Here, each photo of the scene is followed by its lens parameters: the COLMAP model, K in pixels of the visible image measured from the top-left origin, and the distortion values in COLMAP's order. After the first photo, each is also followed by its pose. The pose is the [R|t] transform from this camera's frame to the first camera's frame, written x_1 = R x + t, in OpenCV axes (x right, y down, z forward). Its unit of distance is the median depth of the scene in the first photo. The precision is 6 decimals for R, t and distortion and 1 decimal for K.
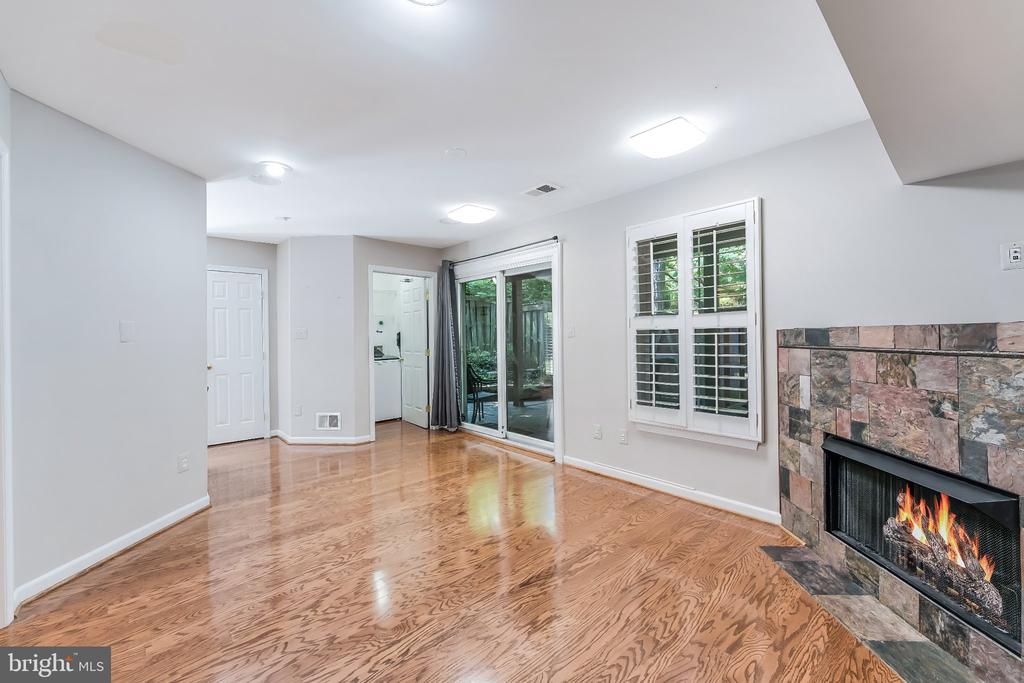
lens RADIAL K [[413.2, 0, 514.2], [0, 413.2, 337.5], [0, 0, 1]] dist [0.001148, -0.000997]
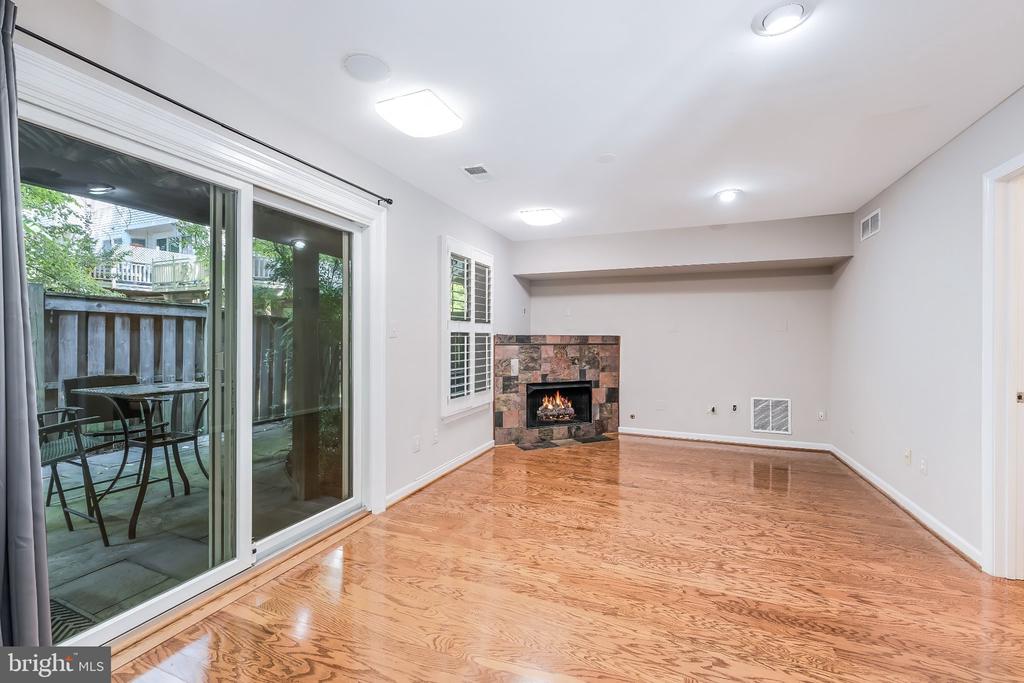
lens RADIAL K [[413.2, 0, 515.5], [0, 413.2, 339.3], [0, 0, 1]] dist [0.001148, -0.000997]
pose [[-0.434180, 0.008953, 0.900781, -1.196928], [0.003896, 0.999960, -0.008061, 0.015933], [-0.900817, 0.000009, -0.434198, 2.042932]]
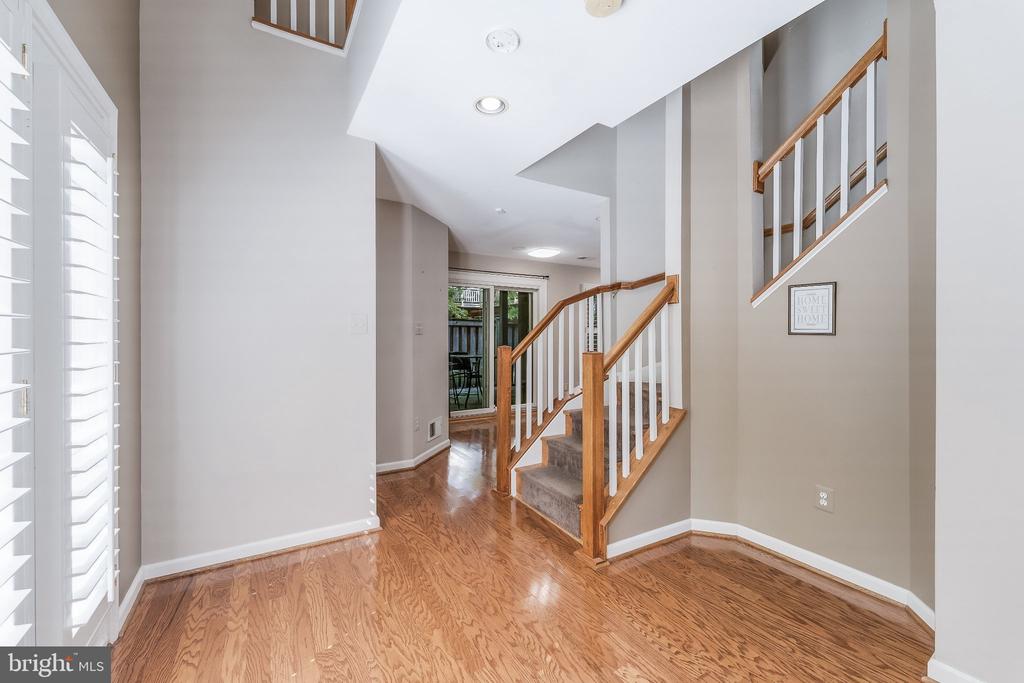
lens RADIAL K [[413.2, 0, 510.6], [0, 413.2, 337.3], [0, 0, 1]] dist [0.001148, -0.000997]
pose [[0.206607, 0.009311, 0.978380, -2.886017], [-0.000464, 0.999956, -0.009418, 0.034113], [-0.978424, 0.001492, 0.206602, 1.455923]]
